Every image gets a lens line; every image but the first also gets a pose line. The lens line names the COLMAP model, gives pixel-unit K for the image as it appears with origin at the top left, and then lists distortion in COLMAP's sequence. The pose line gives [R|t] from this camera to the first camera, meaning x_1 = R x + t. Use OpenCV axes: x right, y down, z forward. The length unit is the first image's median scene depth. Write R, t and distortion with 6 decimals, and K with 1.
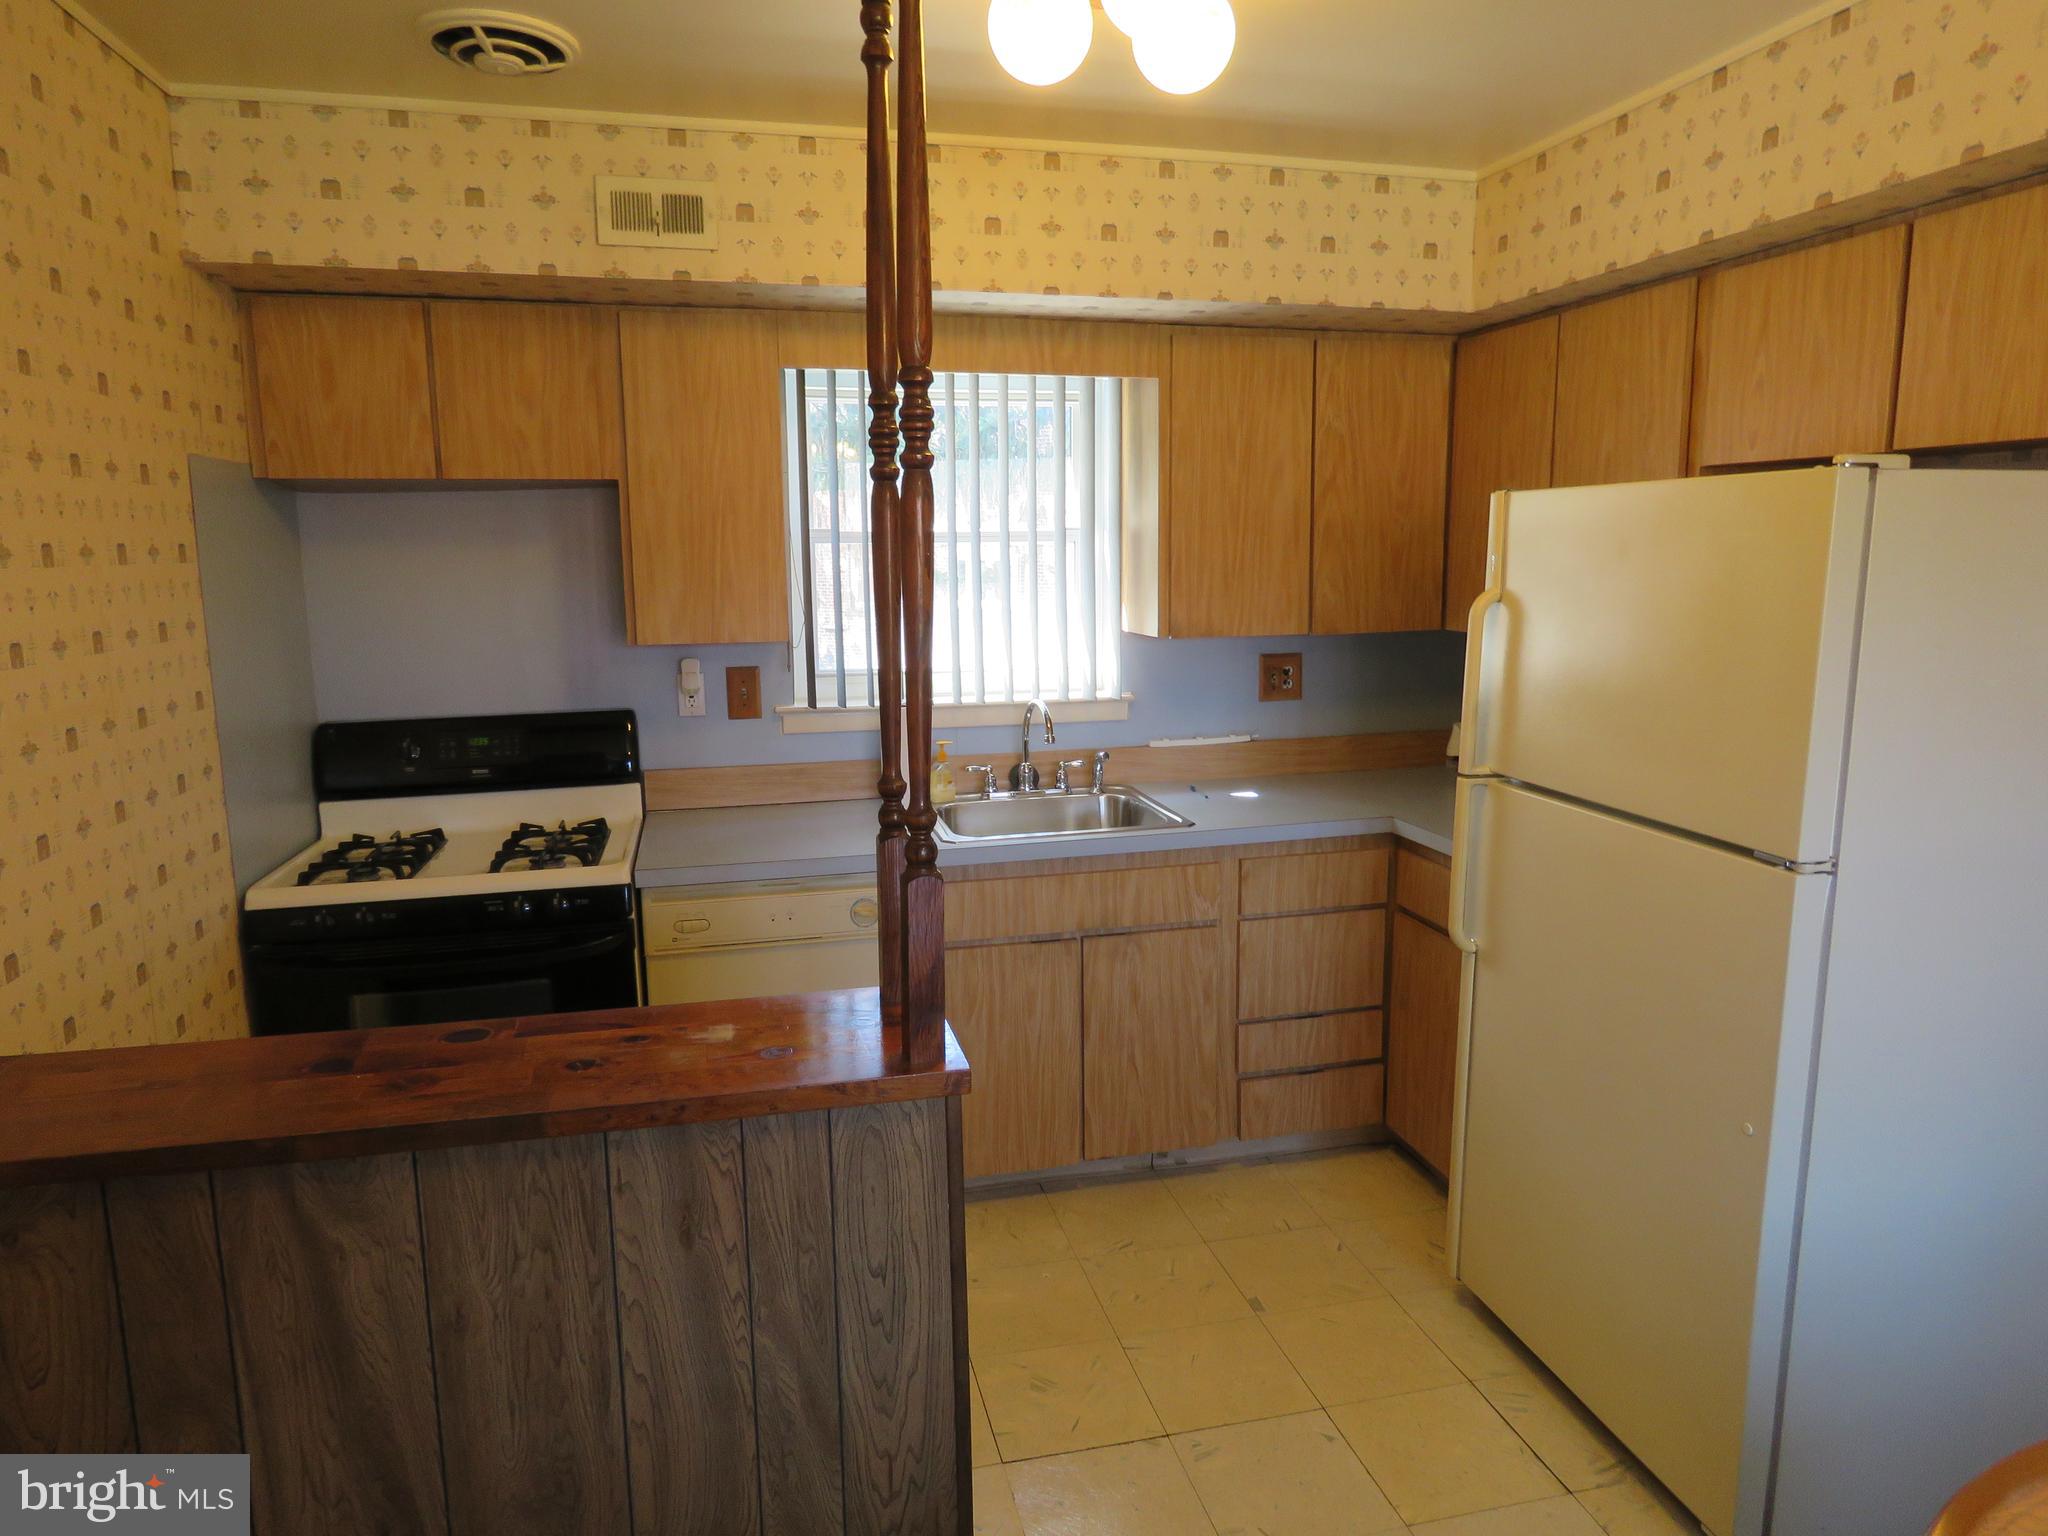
lens RADIAL K [[1303.6, 0, 1019.7], [0, 1303.6, 765.5], [0, 0, 1]] dist [-0.005158, -0.001067]
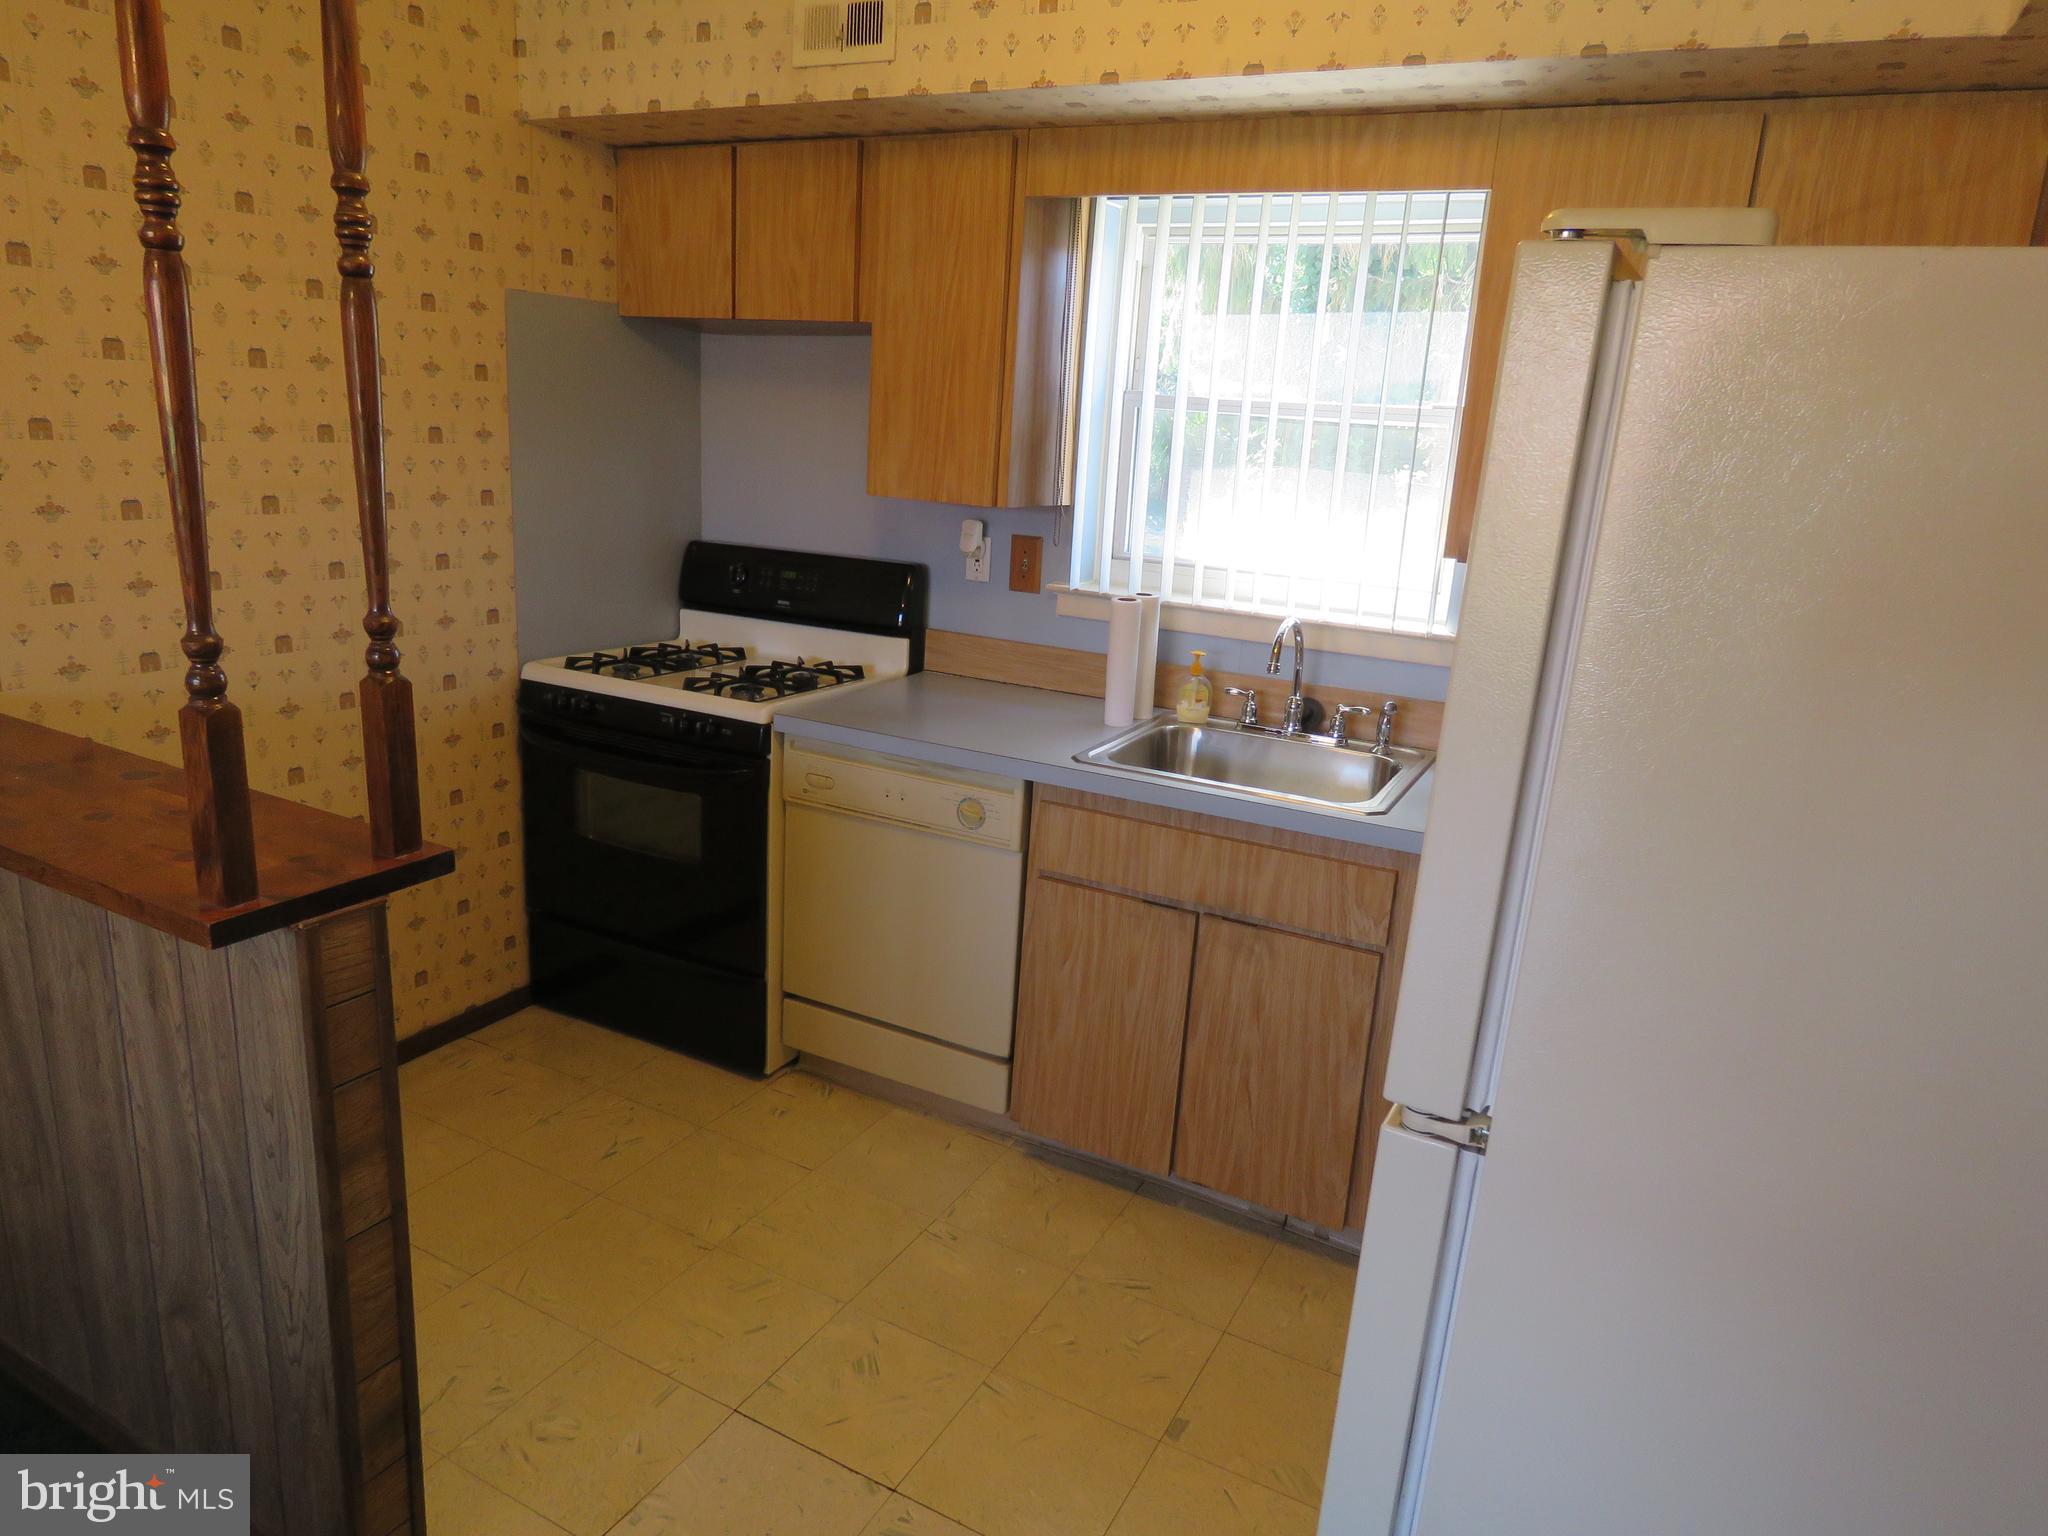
lens RADIAL K [[1303.6, 0, 1019.7], [0, 1303.6, 765.5], [0, 0, 1]] dist [-0.005158, -0.001067]
pose [[0.747634, 0.223486, -0.625378, 0.450565], [-0.173615, 0.974702, 0.140765, -0.051419], [0.641016, 0.003335, 0.767520, 0.313929]]
